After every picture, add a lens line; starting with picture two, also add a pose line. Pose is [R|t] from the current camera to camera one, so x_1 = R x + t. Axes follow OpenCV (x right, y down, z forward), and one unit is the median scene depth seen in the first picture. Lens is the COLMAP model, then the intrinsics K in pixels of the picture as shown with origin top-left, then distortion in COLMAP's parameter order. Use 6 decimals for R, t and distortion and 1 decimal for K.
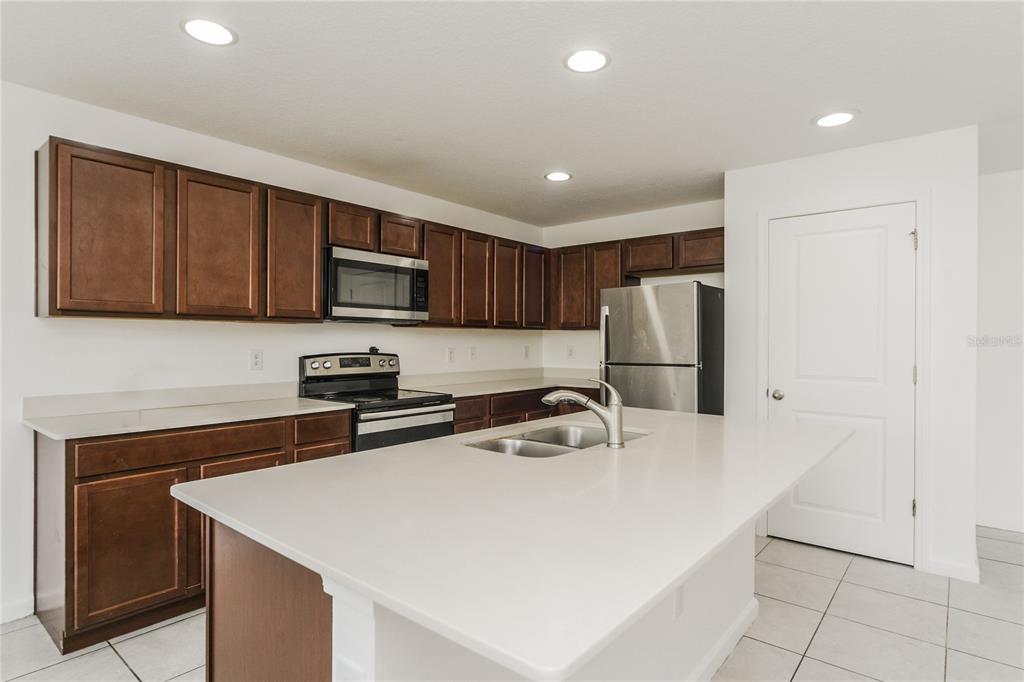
lens RADIAL K [[547.4, 0, 506.8], [0, 547.4, 342.6], [0, 0, 1]] dist [0.002274, -0.000625]
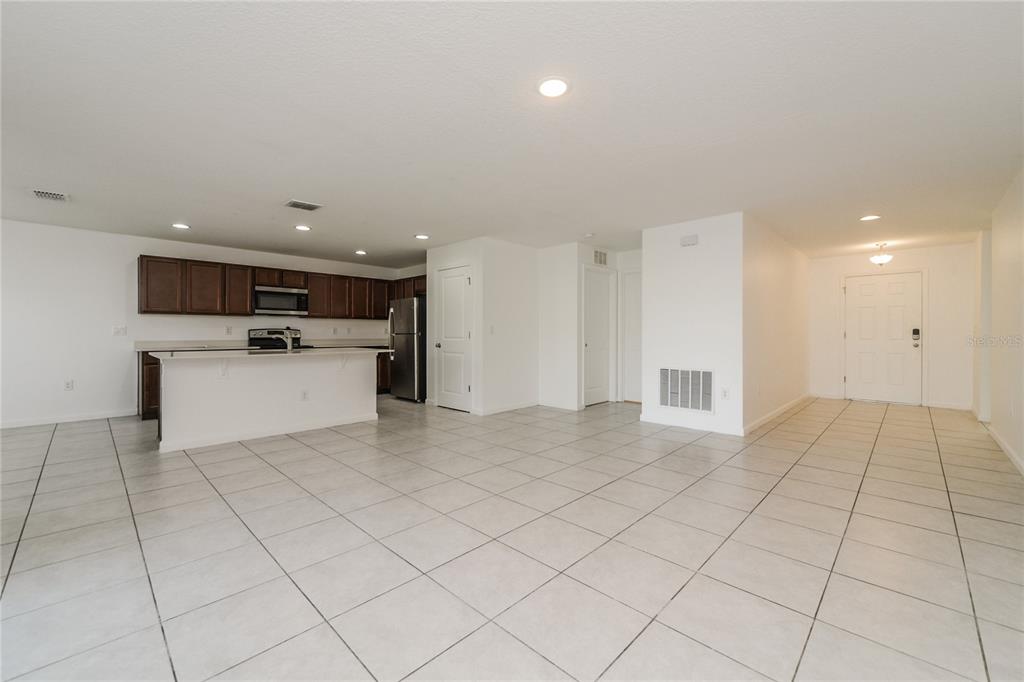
lens RADIAL K [[415.5, 0, 512.1], [0, 415.5, 334.3], [0, 0, 1]] dist [-0.002589, 0.000540]
pose [[0.997317, 0.001904, -0.073185, 0.930845], [-0.001689, 0.999994, 0.003003, 0.038345], [0.073190, -0.002871, 0.997314, -0.766980]]
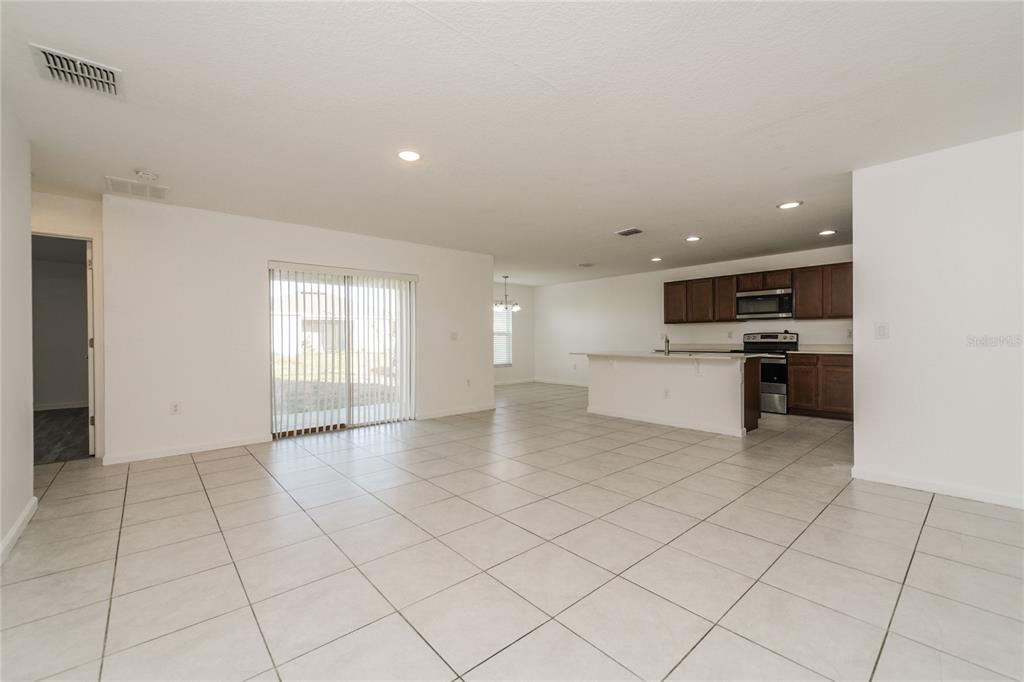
lens RADIAL K [[415.5, 0, 509.7], [0, 415.5, 336.5], [0, 0, 1]] dist [-0.002589, 0.000540]
pose [[-0.150207, -0.005511, -0.988639, 1.727847], [0.003558, 0.999975, -0.006115, 0.044575], [0.988648, -0.004436, -0.150184, 0.183743]]
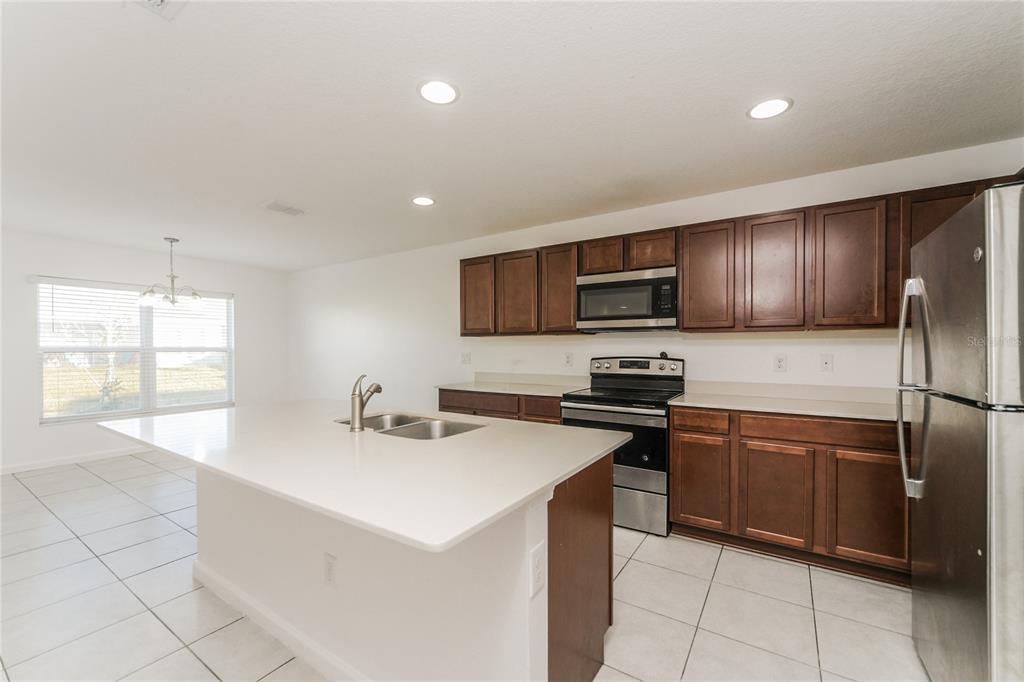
lens RADIAL K [[415.5, 0, 511.1], [0, 415.5, 348.2], [0, 0, 1]] dist [-0.002589, 0.000540]
pose [[0.121159, 0.001240, -0.992632, 0.624390], [0.001704, 0.999997, 0.001457, -0.001663], [0.992632, -0.001868, 0.121157, 0.658756]]
